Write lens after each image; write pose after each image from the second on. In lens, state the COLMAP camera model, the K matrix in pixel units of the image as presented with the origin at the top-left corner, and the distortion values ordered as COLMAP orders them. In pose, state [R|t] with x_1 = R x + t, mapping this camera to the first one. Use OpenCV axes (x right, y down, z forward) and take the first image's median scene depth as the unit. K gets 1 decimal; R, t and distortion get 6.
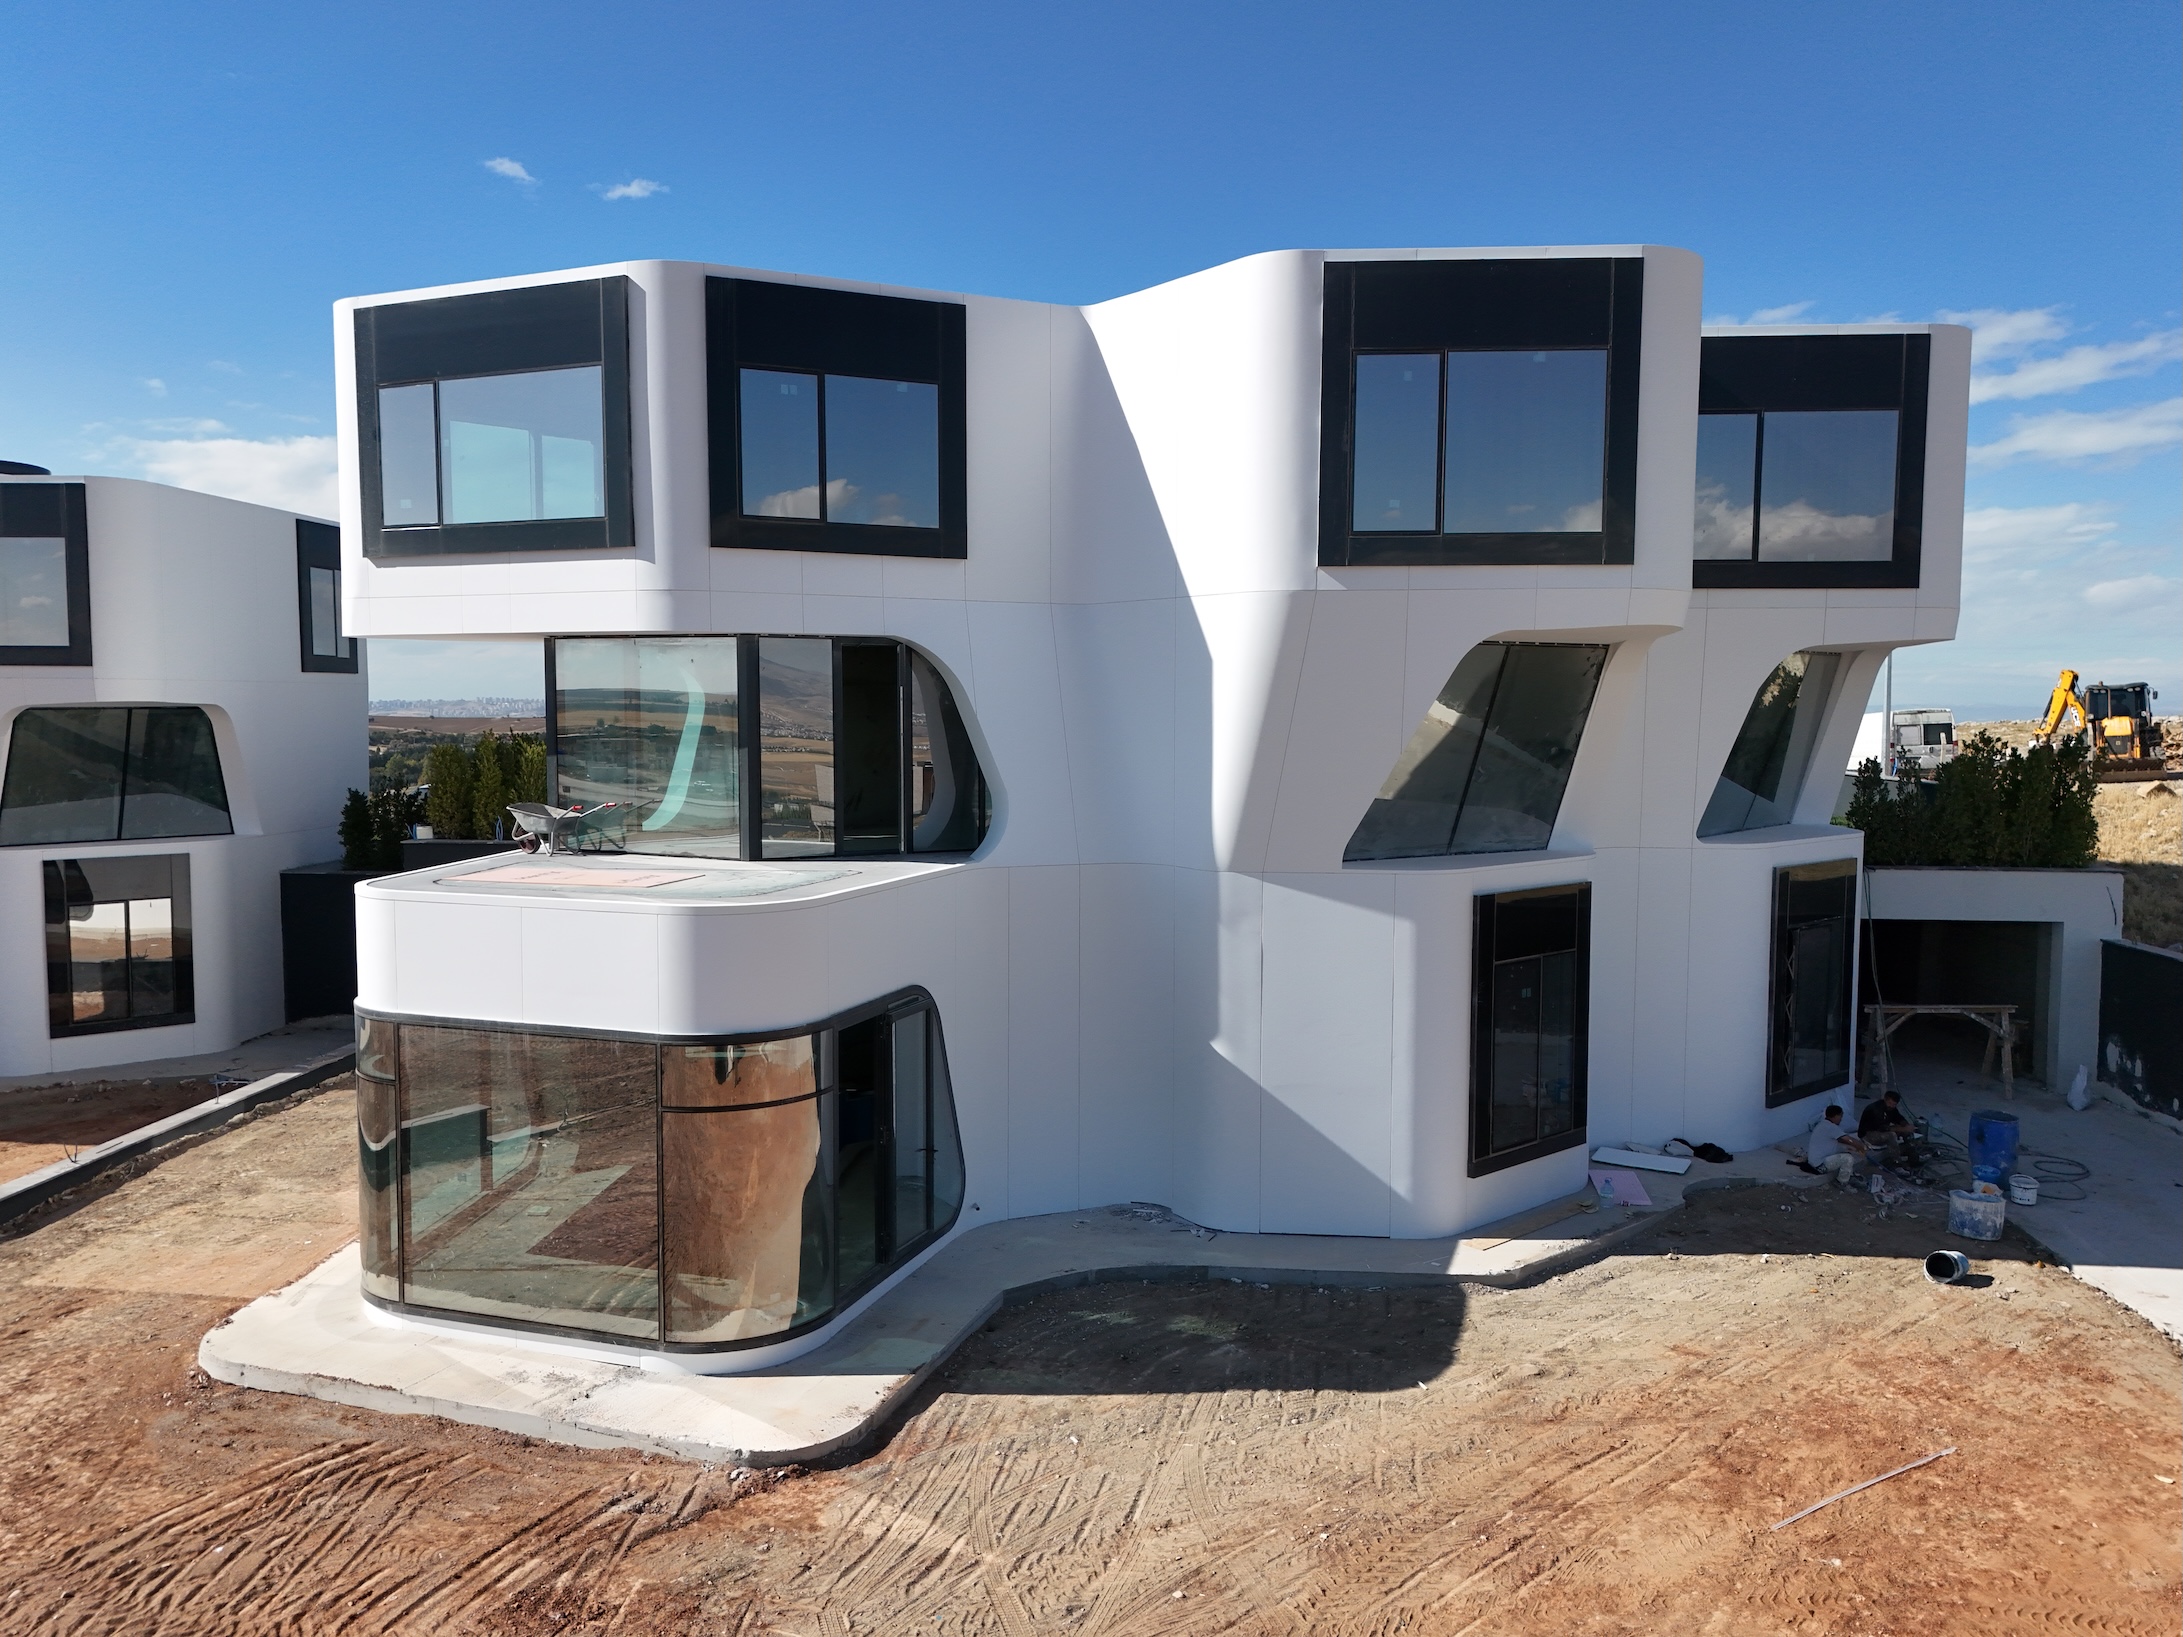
lens RADIAL K [[1605.6, 0, 1094.6], [0, 1605.6, 812.7], [0, 0, 1]] dist [0.069335, -0.059604]
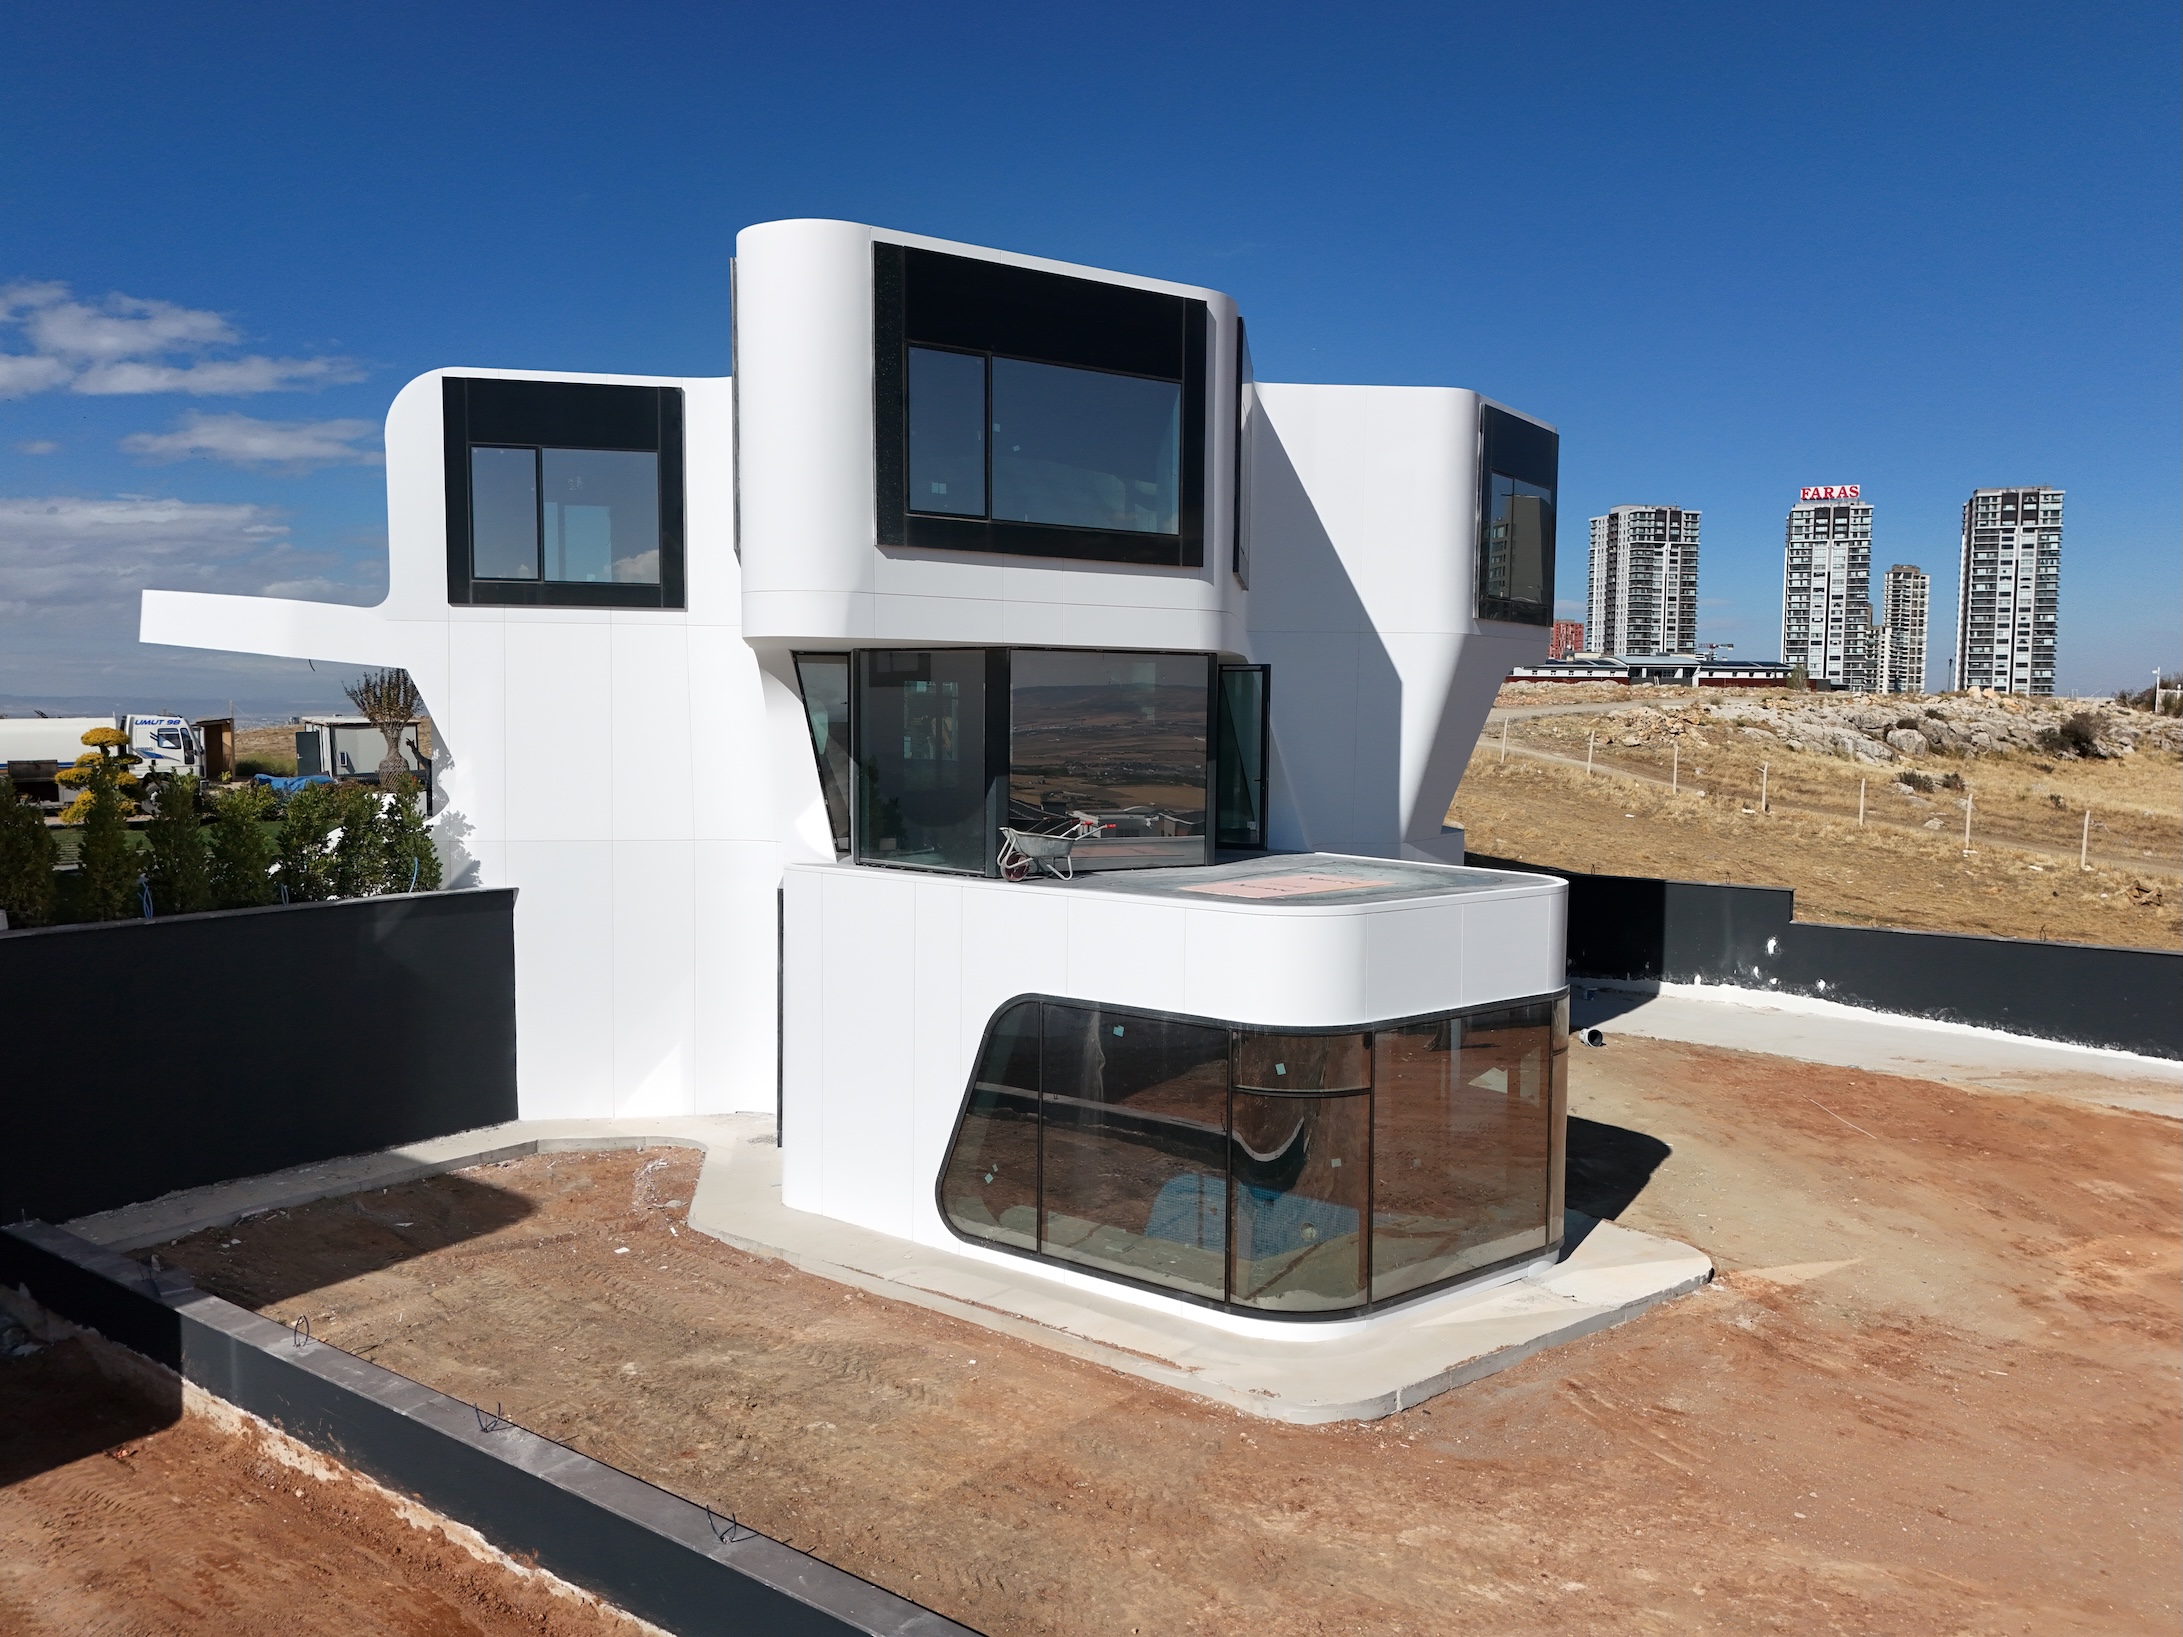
lens RADIAL K [[1605.6, 0, 1095.5], [0, 1605.6, 815.6], [0, 0, 1]] dist [0.069335, -0.059604]
pose [[0.528343, -0.056866, 0.847125, -1.203219], [0.052324, 0.998039, 0.034363, -0.045499], [-0.847417, 0.026170, 0.530282, 0.524117]]
